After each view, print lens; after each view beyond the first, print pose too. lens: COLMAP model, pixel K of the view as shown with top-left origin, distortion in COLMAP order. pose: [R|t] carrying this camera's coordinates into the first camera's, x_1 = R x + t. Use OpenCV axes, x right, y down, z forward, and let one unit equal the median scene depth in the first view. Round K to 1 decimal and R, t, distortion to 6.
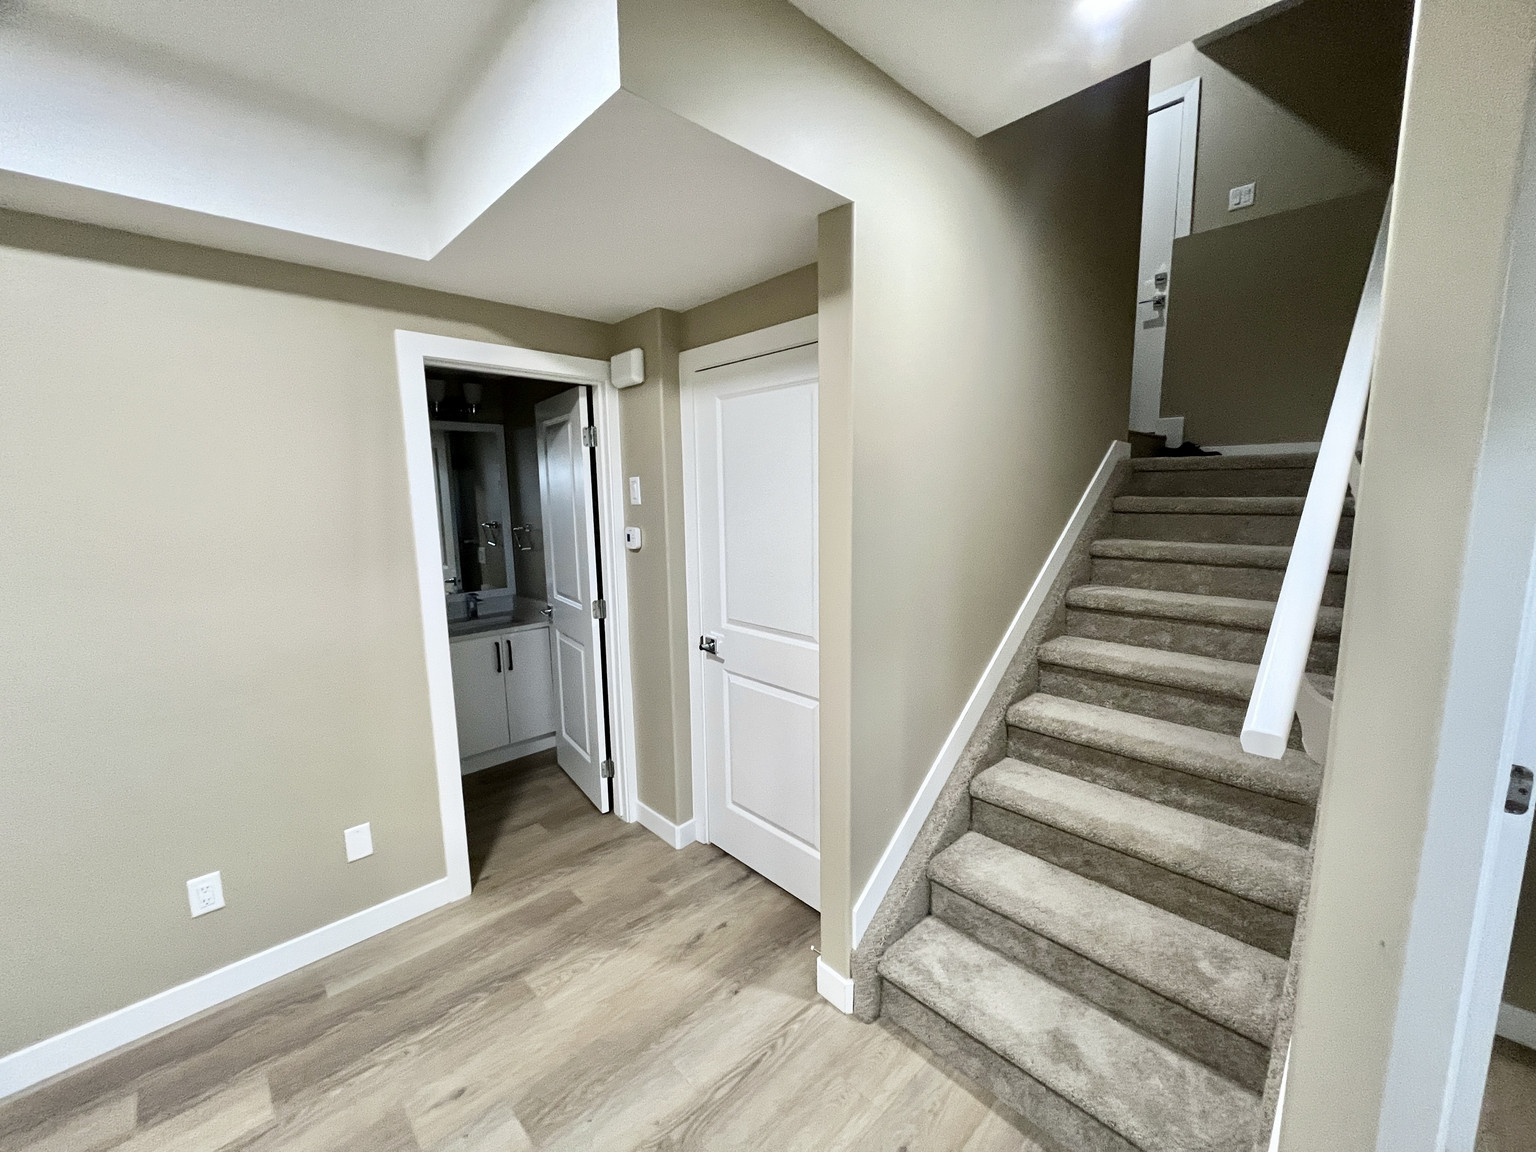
lens RADIAL K [[615.5, 0, 768.7], [0, 615.5, 577.4], [0, 0, 1]] dist [0.000835, -0.003966]
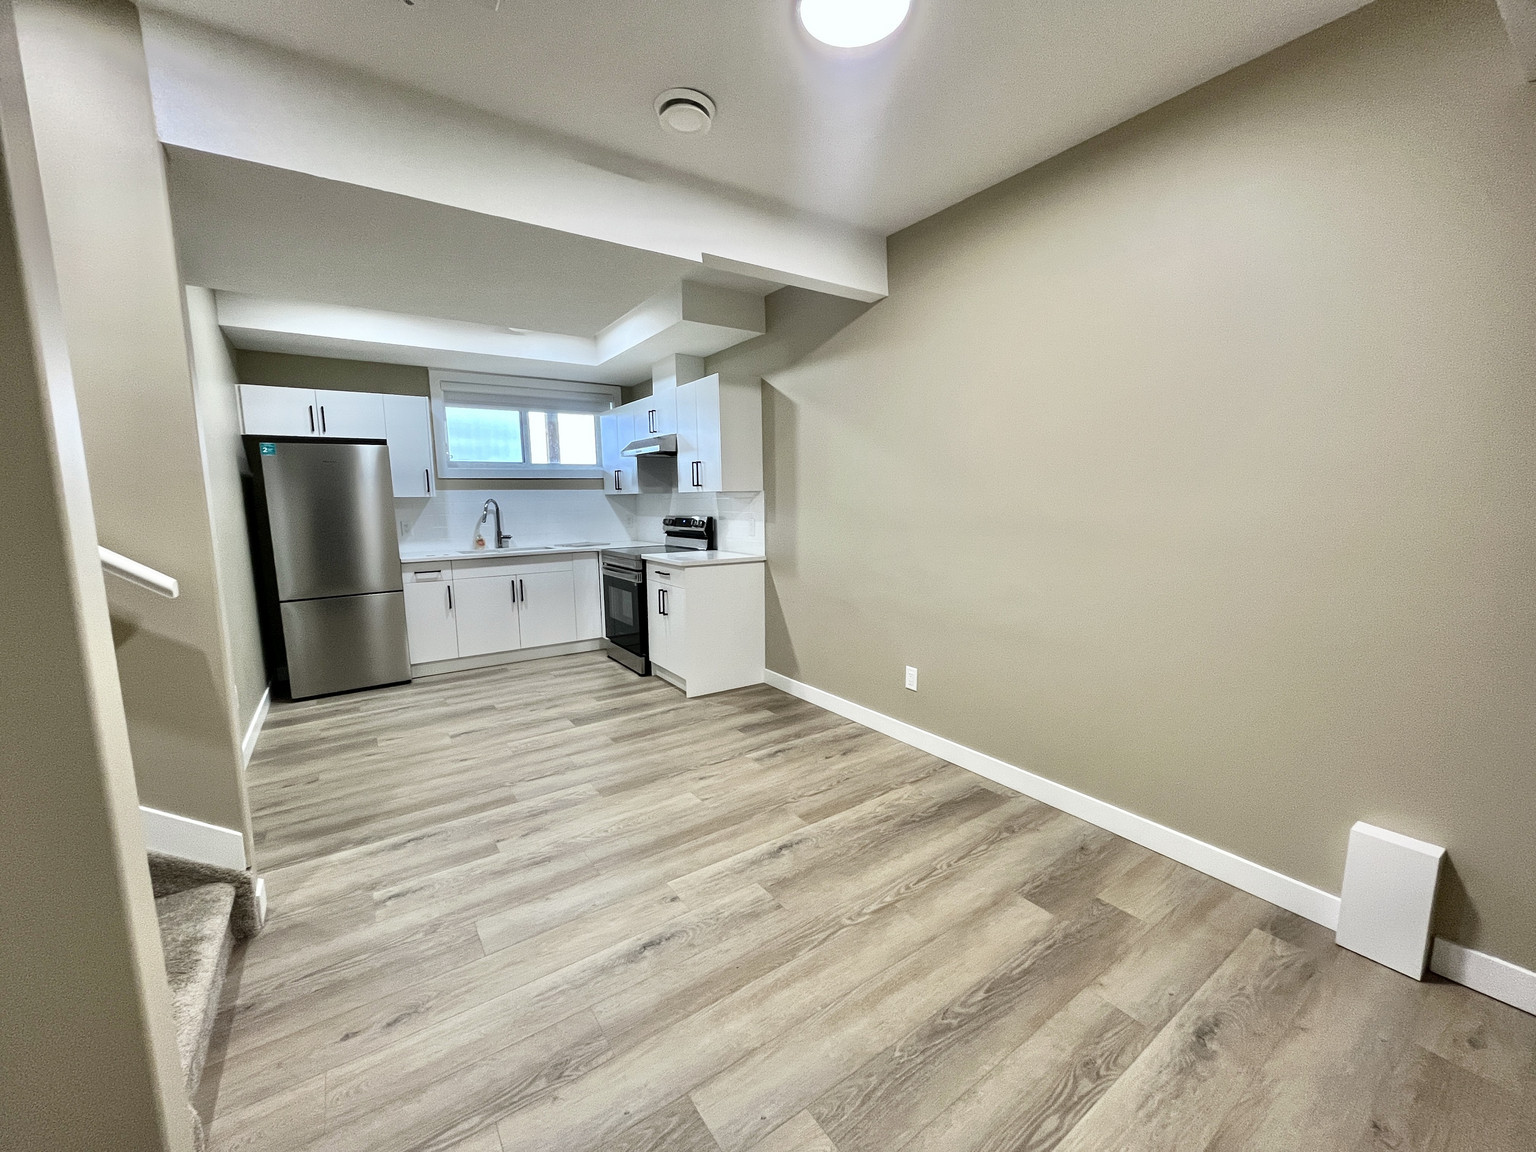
lens RADIAL K [[617.2, 0, 773.3], [0, 617.2, 579.5], [0, 0, 1]] dist [-0.002515, -0.000350]
pose [[-0.987133, 0.007855, 0.159711, -0.499404], [0.051045, 0.962014, 0.268186, -0.042750], [-0.151537, 0.272888, -0.950036, 1.241569]]
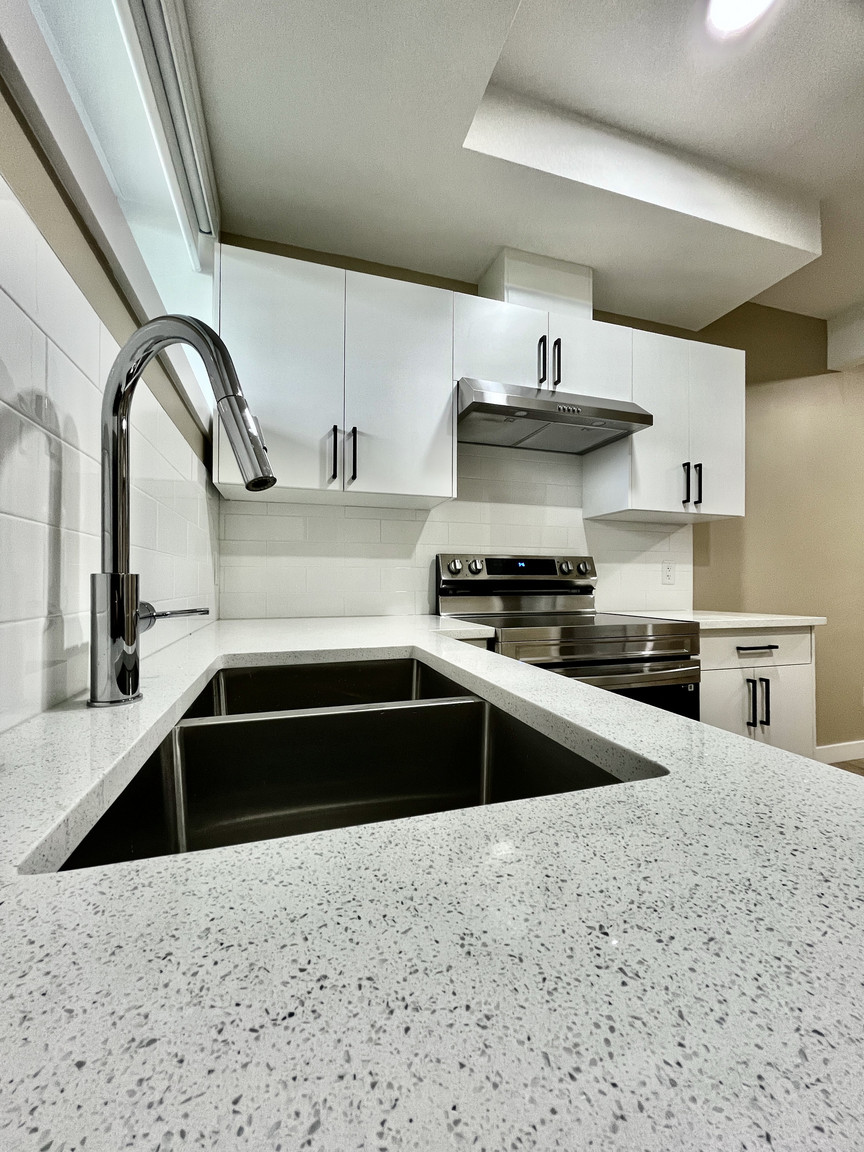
lens RADIAL K [[462.9, 0, 432.8], [0, 462.9, 579.1], [0, 0, 1]] dist [-0.002515, -0.000350]
pose [[-0.443792, 0.009768, -0.896076, 1.270047], [-0.125183, 0.989460, 0.072784, 0.372045], [0.887343, 0.144474, -0.437892, -0.908111]]
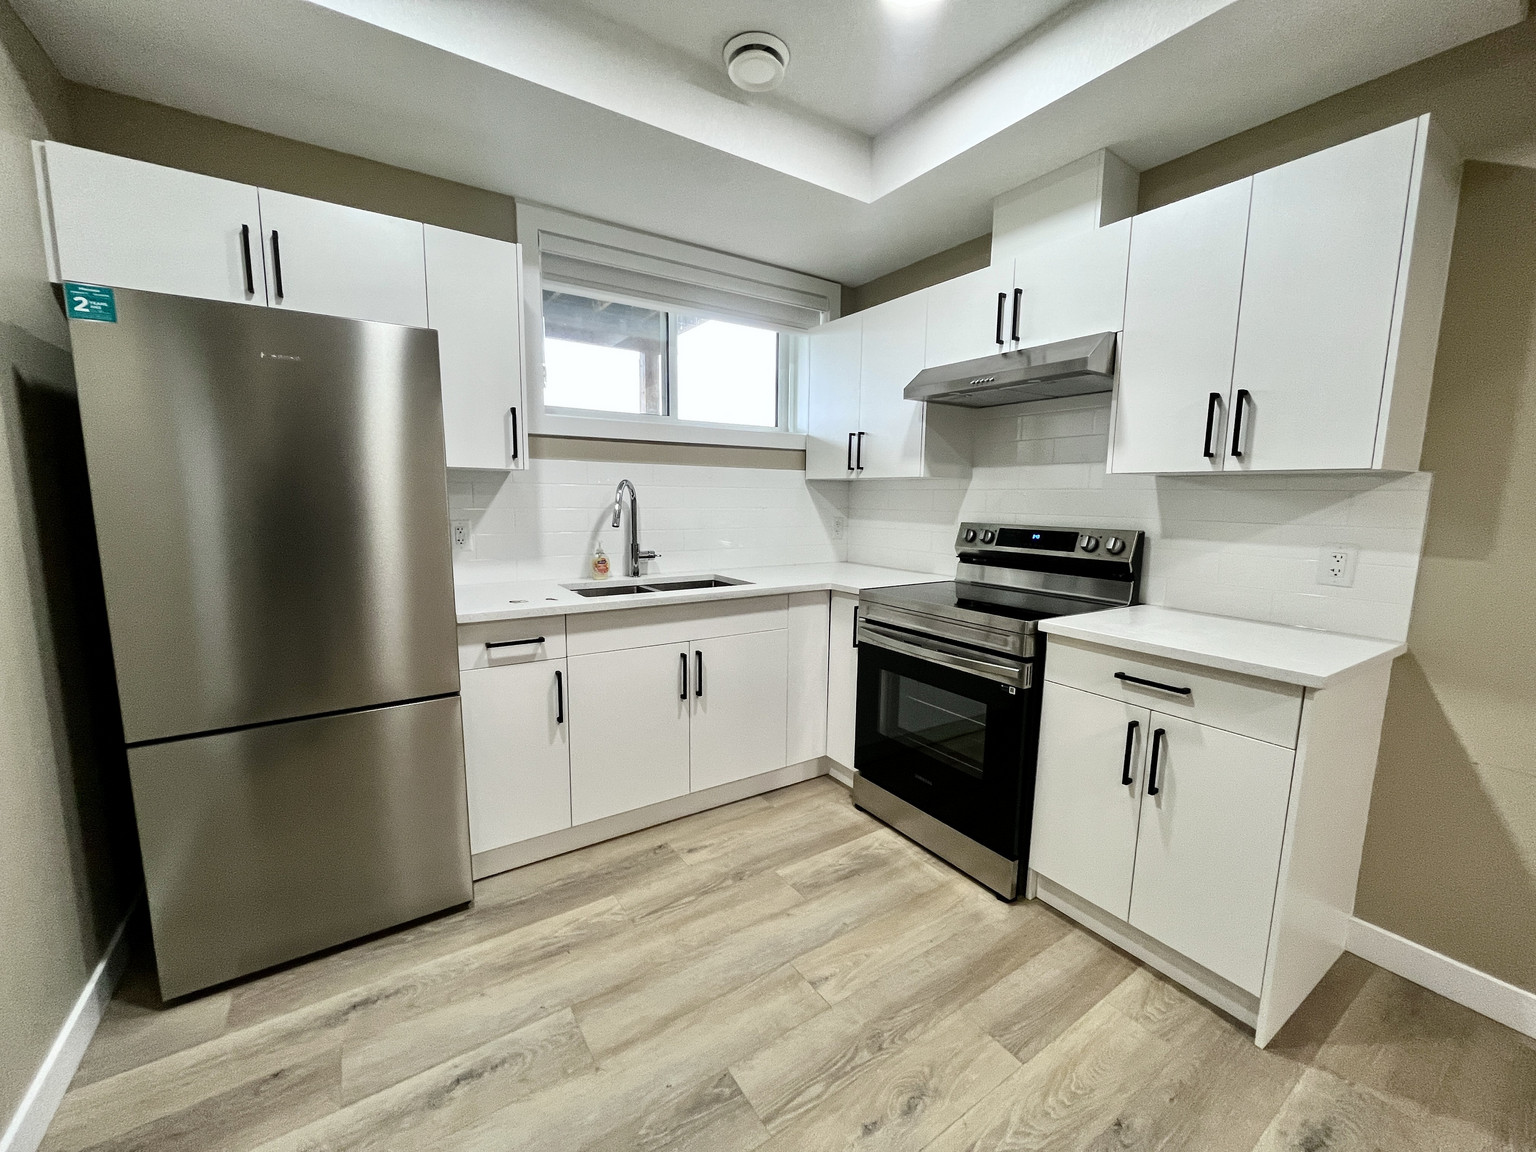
lens RADIAL K [[619.4, 0, 772.3], [0, 619.4, 576.5], [0, 0, 1]] dist [-0.001081, -0.000266]
pose [[-0.984815, -0.020735, 0.172362, 0.567264], [0.026249, 0.963642, 0.265904, 0.127170], [-0.171608, 0.266390, -0.948465, 0.083129]]
